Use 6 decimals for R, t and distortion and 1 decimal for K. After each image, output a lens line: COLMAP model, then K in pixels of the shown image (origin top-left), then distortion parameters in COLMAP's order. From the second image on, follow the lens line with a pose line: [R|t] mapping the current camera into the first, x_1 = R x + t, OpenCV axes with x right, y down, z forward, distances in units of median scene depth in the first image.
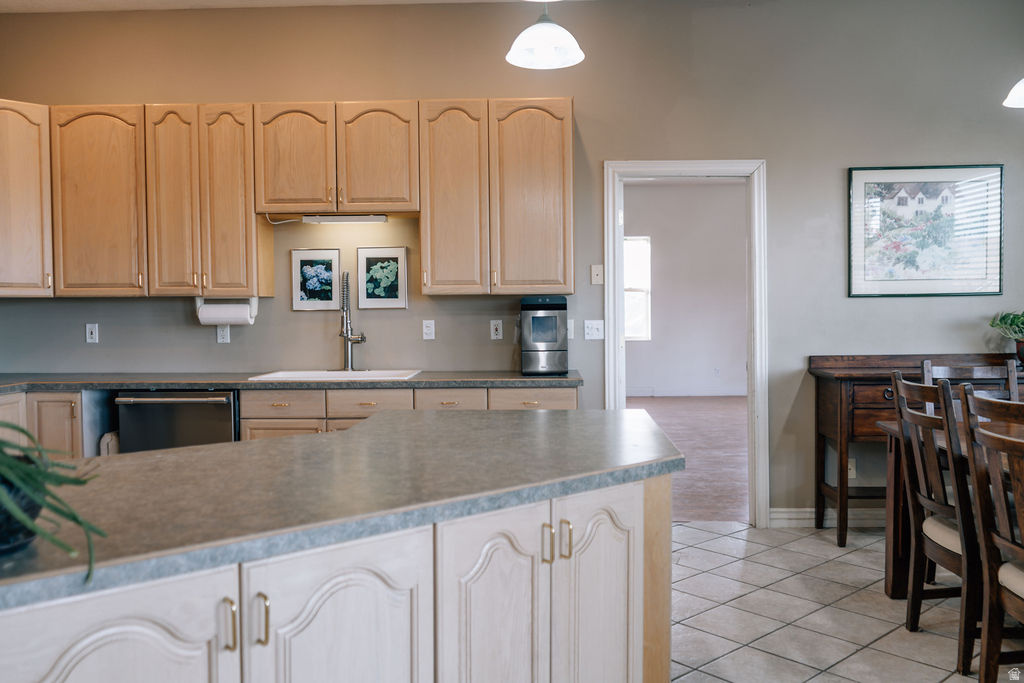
lens RADIAL K [[841.6, 0, 487.7], [0, 841.6, 341.2], [0, 0, 1]] dist [-0.001380, -0.005113]
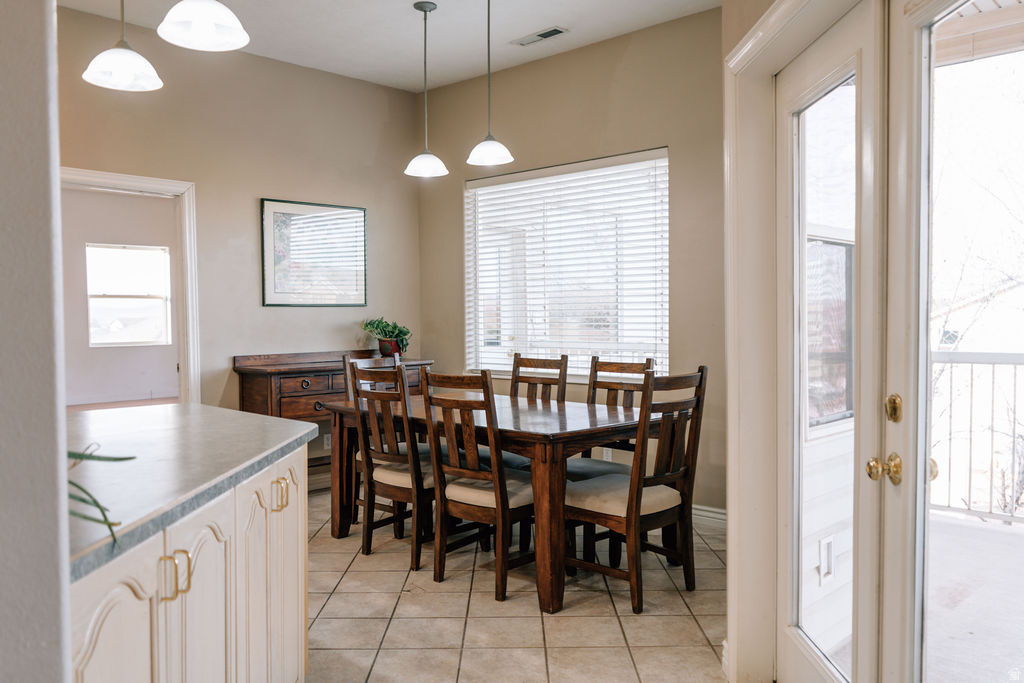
lens RADIAL K [[841.6, 0, 487.7], [0, 841.6, 341.2], [0, 0, 1]] dist [-0.001380, -0.005113]
pose [[0.669968, -0.018270, 0.742166, -0.260909], [0.024939, 0.999687, 0.002096, 0.003116], [-0.741971, 0.017105, 0.670213, -0.039965]]
